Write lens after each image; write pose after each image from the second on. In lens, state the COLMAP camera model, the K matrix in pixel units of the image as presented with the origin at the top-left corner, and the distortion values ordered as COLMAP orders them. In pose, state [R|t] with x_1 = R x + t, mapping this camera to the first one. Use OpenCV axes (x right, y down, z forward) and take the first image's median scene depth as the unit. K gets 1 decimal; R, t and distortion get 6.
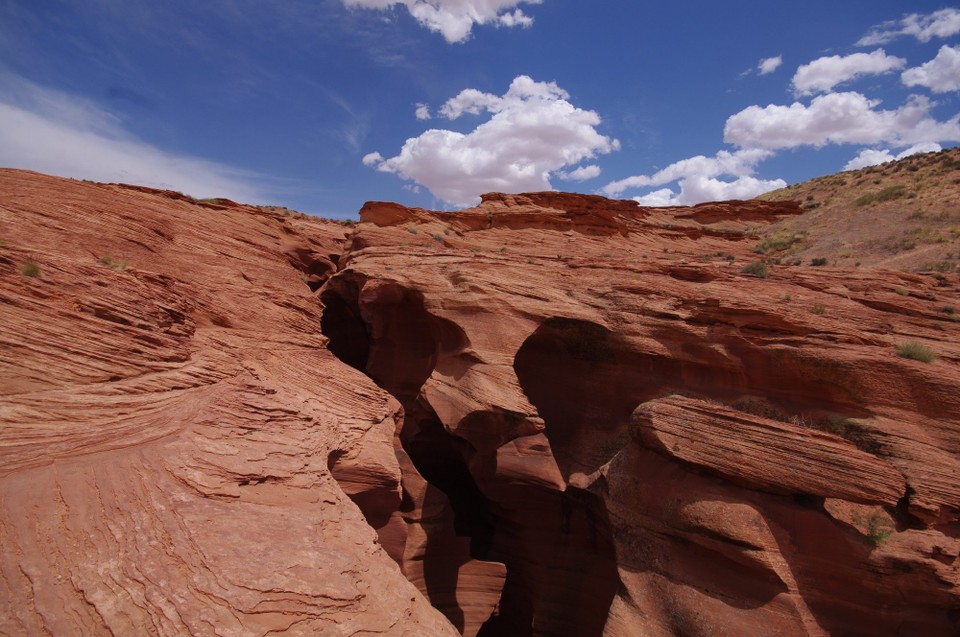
lens RADIAL K [[434.8, 0, 480.0], [0, 434.8, 318.5], [0, 0, 1]] dist [0.000585, -0.010976]
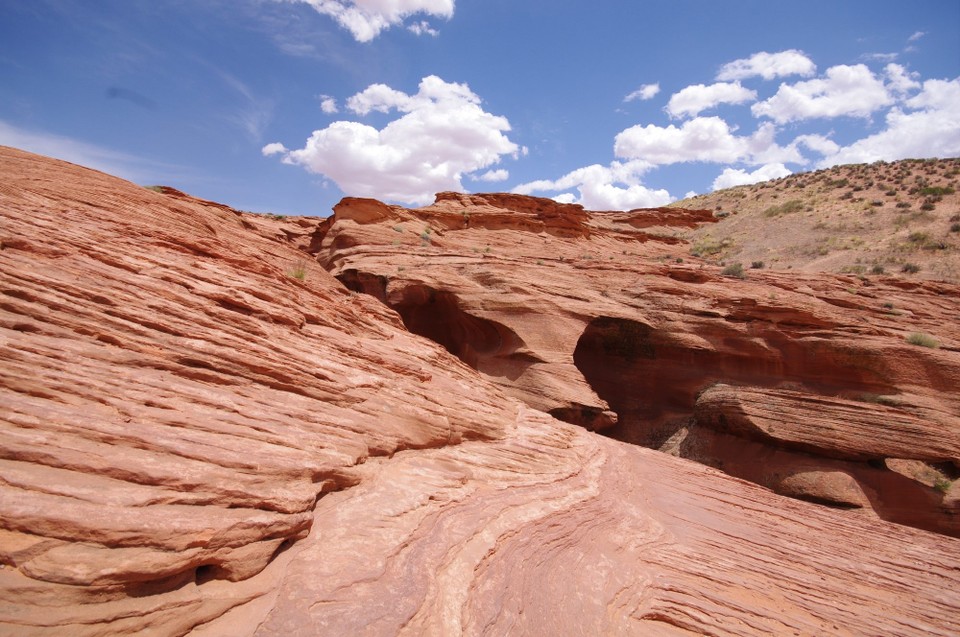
lens RADIAL K [[427.4, 0, 480.0], [0, 427.4, 318.5], [0, 0, 1]] dist [-0.023257, -0.000216]
pose [[0.978600, -0.018343, 0.204954, -0.267729], [0.016653, 0.999812, 0.009965, -0.010909], [-0.205099, -0.006339, 0.978721, 0.032144]]
